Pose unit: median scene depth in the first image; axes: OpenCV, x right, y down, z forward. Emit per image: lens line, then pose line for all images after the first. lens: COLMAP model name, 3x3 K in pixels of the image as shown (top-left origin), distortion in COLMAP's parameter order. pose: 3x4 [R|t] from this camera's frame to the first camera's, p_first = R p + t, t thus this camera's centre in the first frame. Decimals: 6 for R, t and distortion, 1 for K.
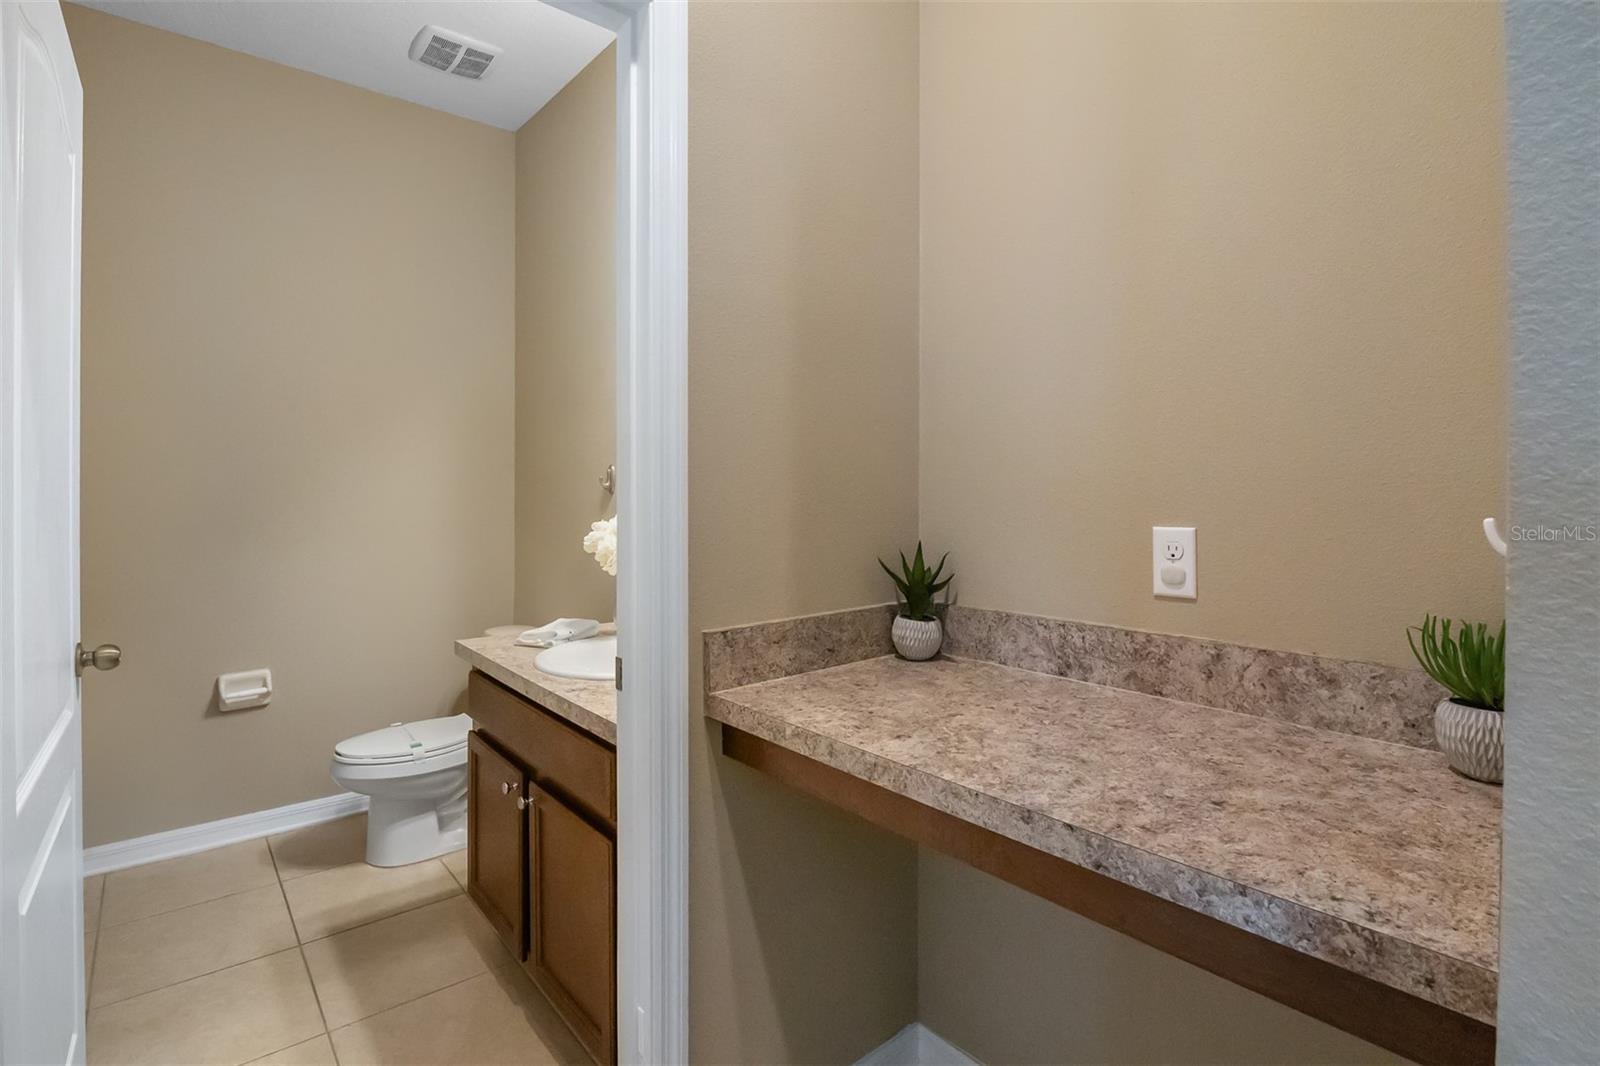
lens RADIAL K [[751.4, 0, 782.6], [0, 751.4, 508.9], [0, 0, 1]] dist [-0.003830, -0.000643]
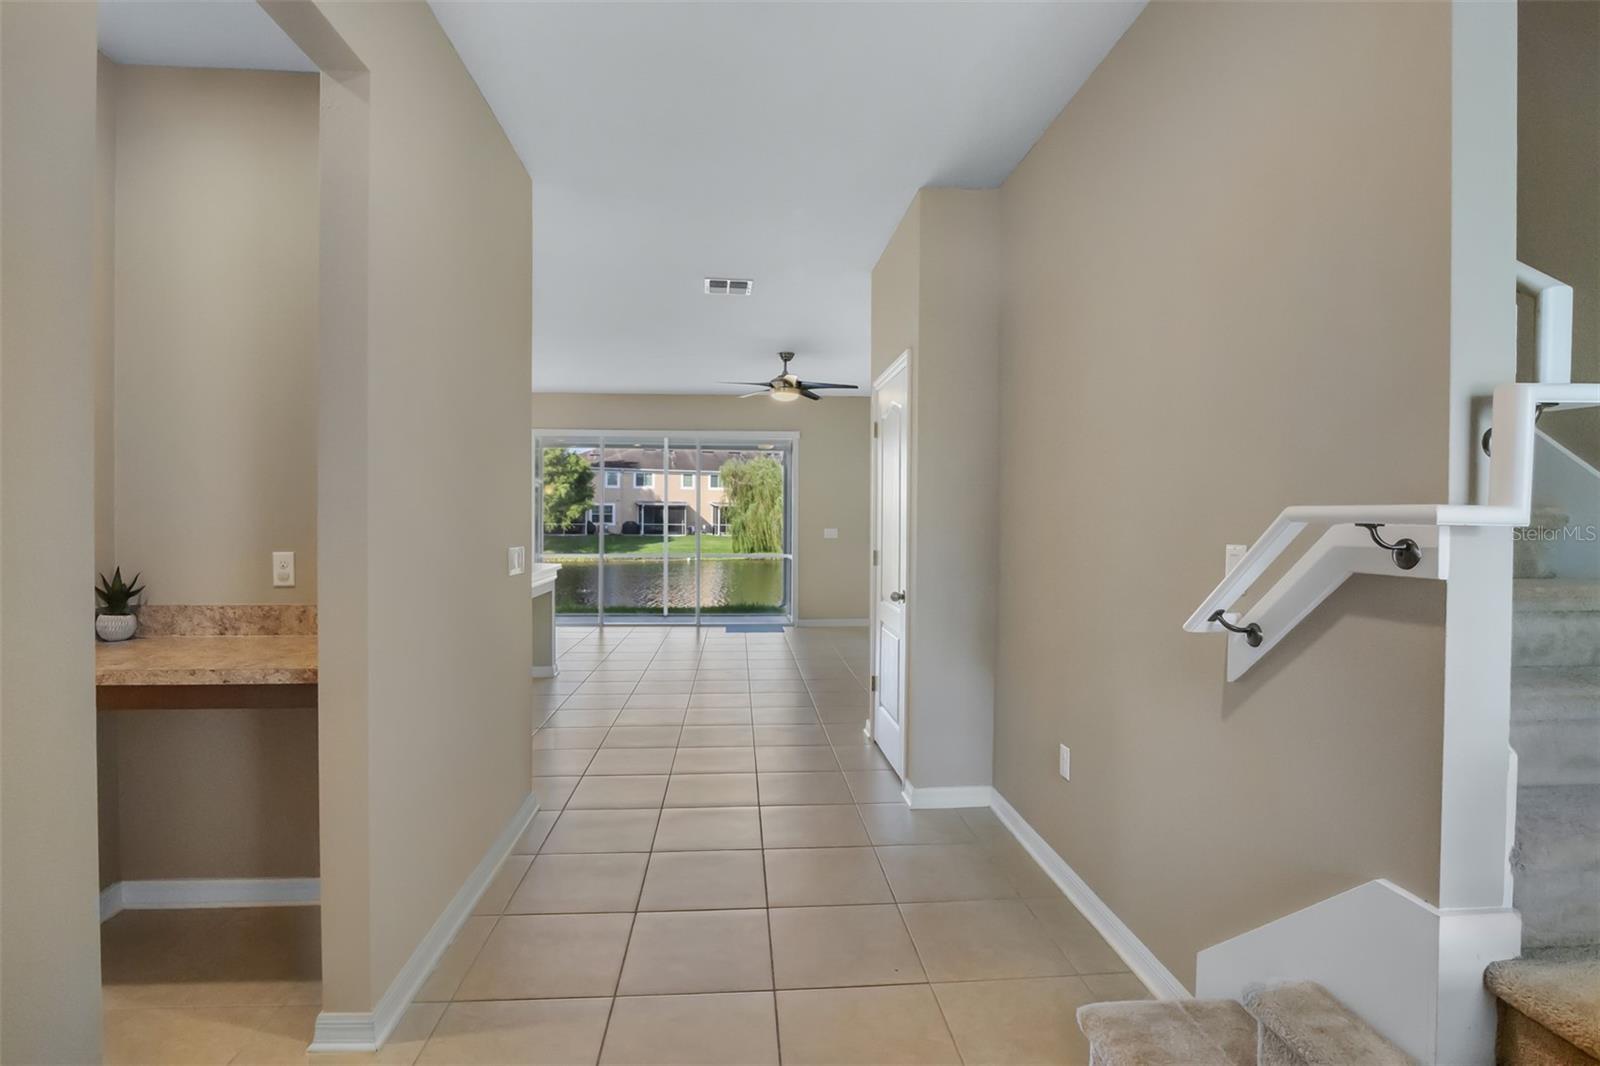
lens RADIAL K [[770.6, 0, 800.0], [0, 770.6, 533.0], [0, 0, 1]] dist [-0.002666, -0.000634]
pose [[0.578679, -0.013418, 0.815445, -0.311907], [0.015489, 0.999865, 0.005461, -0.014559], [-0.815409, 0.009470, 0.578808, -1.138651]]
